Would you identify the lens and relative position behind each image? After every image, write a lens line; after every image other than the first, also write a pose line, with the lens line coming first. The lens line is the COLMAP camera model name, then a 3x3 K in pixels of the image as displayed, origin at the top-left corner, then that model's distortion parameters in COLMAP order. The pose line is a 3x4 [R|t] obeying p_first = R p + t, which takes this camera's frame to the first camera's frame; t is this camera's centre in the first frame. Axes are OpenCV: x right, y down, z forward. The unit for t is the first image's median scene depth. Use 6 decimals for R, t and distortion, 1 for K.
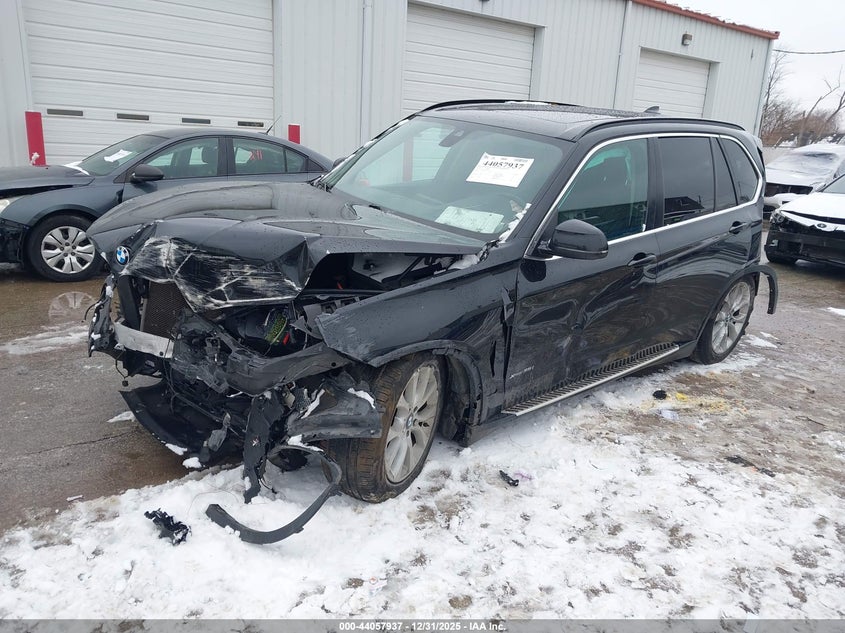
lens RADIAL K [[662.2, 0, 408.1], [0, 662.2, 317.0], [0, 0, 1]] dist [-0.003035, 0.000243]
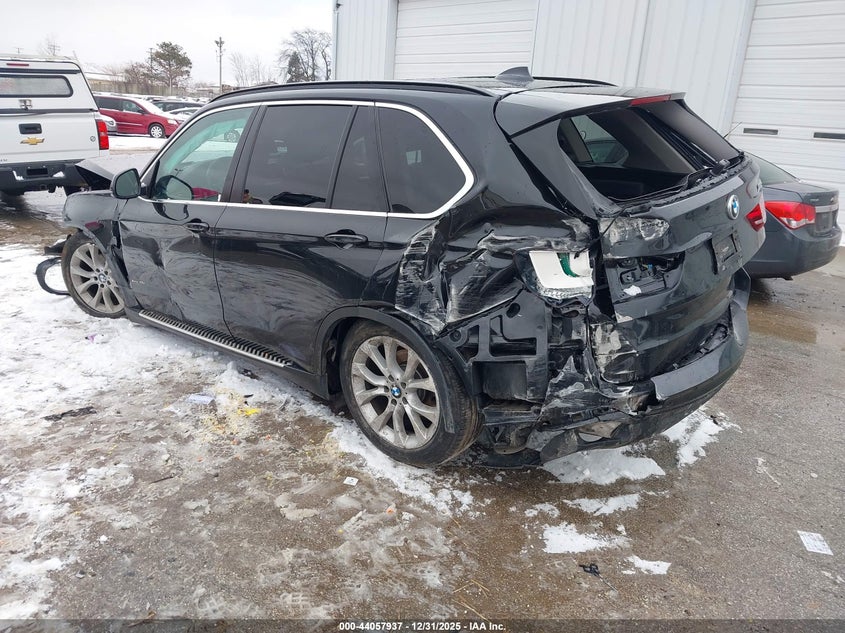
lens RADIAL K [[662.2, 0, 408.1], [0, 662.2, 317.0], [0, 0, 1]] dist [-0.003035, 0.000243]
pose [[0.153215, 0.253240, -0.955193, 1.278974], [-0.307292, 0.930893, 0.197507, -0.231958], [0.939200, 0.263262, 0.220446, 1.016560]]
